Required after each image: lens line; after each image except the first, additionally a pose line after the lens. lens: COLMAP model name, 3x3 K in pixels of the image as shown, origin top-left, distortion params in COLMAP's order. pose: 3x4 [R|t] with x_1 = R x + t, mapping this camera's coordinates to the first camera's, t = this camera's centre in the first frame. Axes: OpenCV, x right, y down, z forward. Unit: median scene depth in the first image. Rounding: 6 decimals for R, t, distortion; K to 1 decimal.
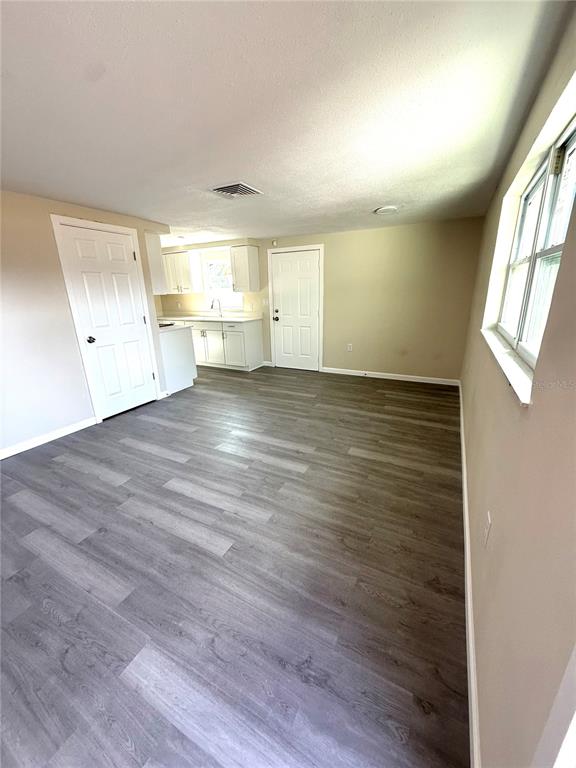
lens RADIAL K [[304.6, 0, 289.1], [0, 304.6, 384.0], [0, 0, 1]] dist [0.000880, -0.000055]
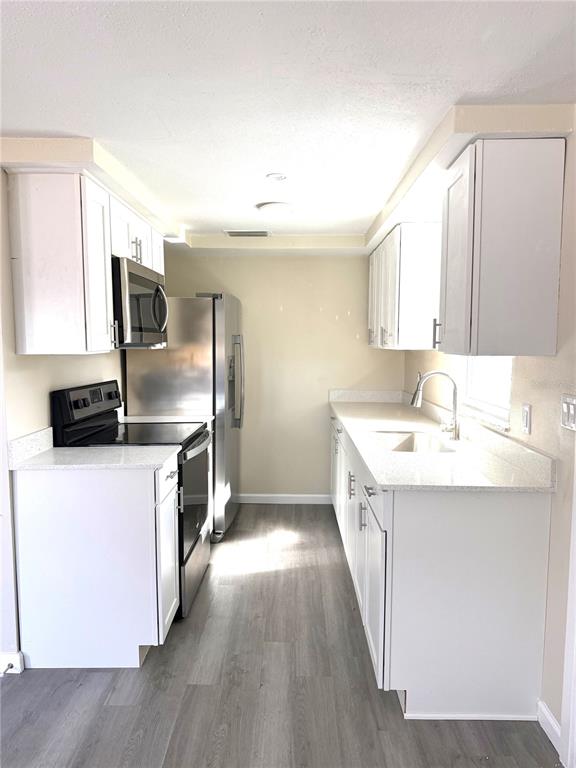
lens RADIAL K [[547.3, 0, 288.0], [0, 547.3, 384.0], [0, 0, 1]] dist [-0.000029, -0.001584]
pose [[0.454568, 0.099456, -0.885142, 0.295025], [-0.271724, 0.961861, -0.031468, -0.471887], [0.848254, 0.254819, 0.464256, 1.435085]]
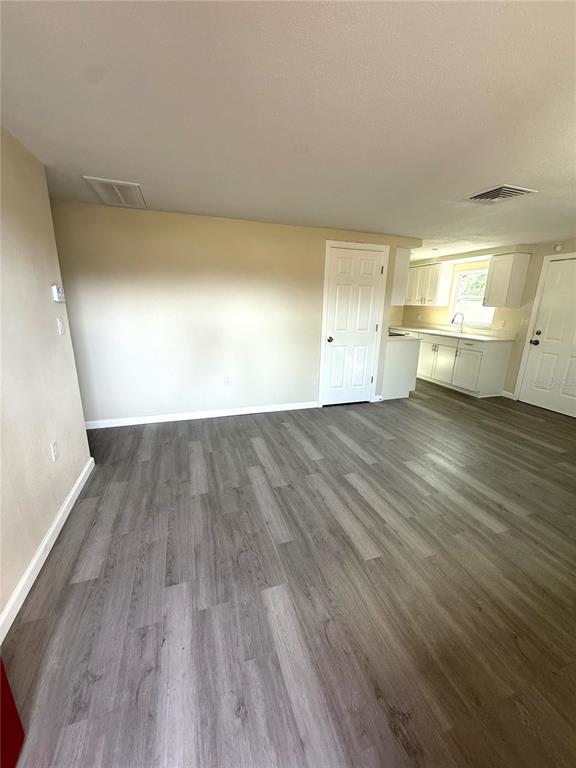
lens RADIAL K [[305.6, 0, 288.0], [0, 305.6, 384.0], [0, 0, 1]] dist [0.000072, 0.000179]
pose [[0.719636, 0.216349, -0.659786, 0.086643], [-0.238643, 0.969399, 0.057582, -0.003050], [0.652054, 0.116015, 0.749244, -0.004707]]
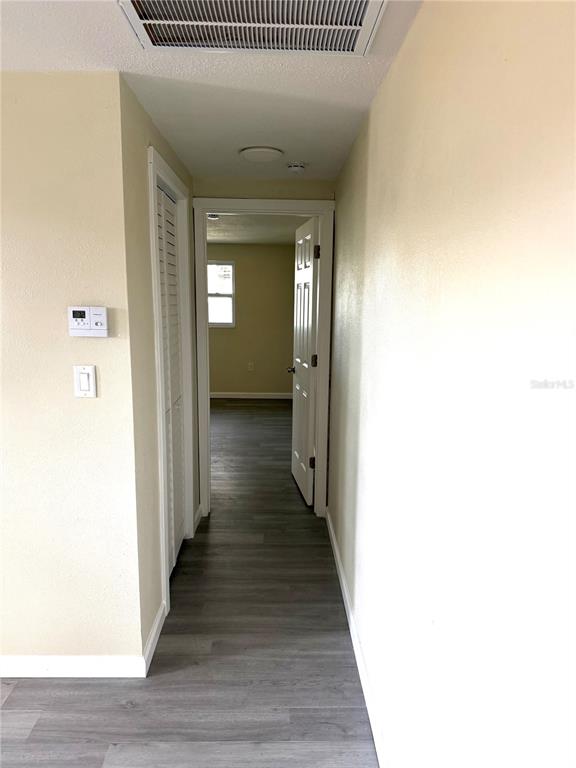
lens RADIAL K [[547.3, 0, 288.0], [0, 547.3, 384.0], [0, 0, 1]] dist [-0.000029, -0.001584]
pose [[-0.877684, 0.088900, -0.470923, -0.786002], [-0.133042, 0.898822, 0.417636, -0.306628], [0.460404, 0.429205, -0.777053, 0.894029]]
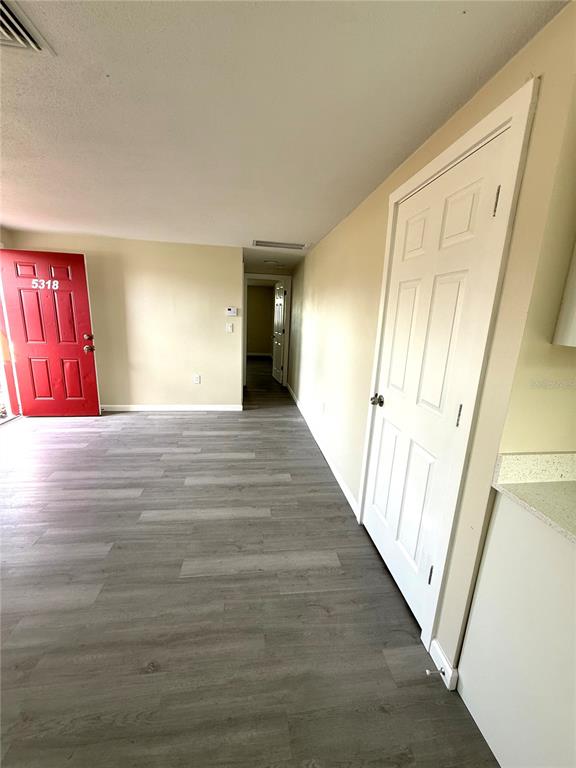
lens RADIAL K [[304.6, 0, 289.1], [0, 304.6, 384.0], [0, 0, 1]] dist [0.000880, -0.000055]
pose [[-0.818024, 0.112612, -0.564052, -0.232927], [-0.197483, 0.866047, 0.459307, -0.488330], [0.540219, 0.487115, -0.686209, 1.559092]]
